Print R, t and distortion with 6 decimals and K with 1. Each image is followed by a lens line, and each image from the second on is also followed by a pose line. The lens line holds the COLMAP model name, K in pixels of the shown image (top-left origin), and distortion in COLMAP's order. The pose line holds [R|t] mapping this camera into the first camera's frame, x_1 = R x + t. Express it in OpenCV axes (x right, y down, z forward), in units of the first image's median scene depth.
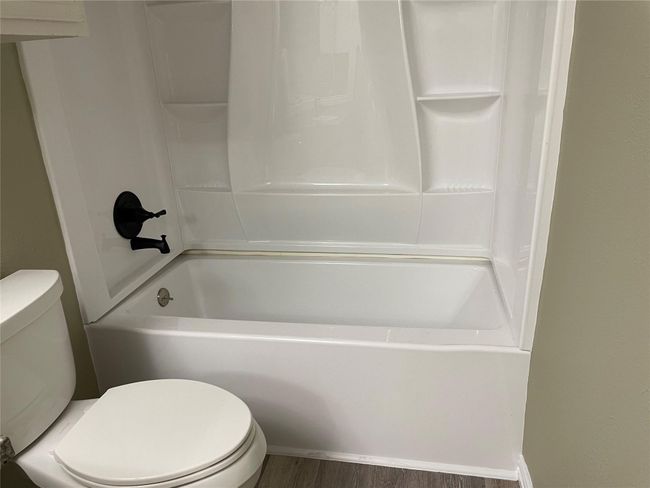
lens RADIAL K [[488.3, 0, 329.9], [0, 488.3, 243.9], [0, 0, 1]] dist [0.088291, -0.133381]
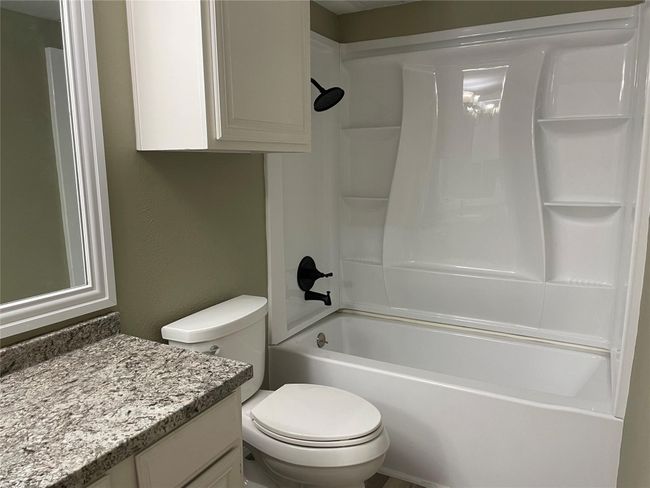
lens RADIAL K [[488.3, 0, 329.9], [0, 488.3, 243.9], [0, 0, 1]] dist [0.088291, -0.133381]
pose [[0.950810, 0.088596, -0.296834, 0.042037], [-0.142347, 0.976027, -0.164648, 0.071015], [0.275130, 0.198802, 0.940628, -0.250535]]
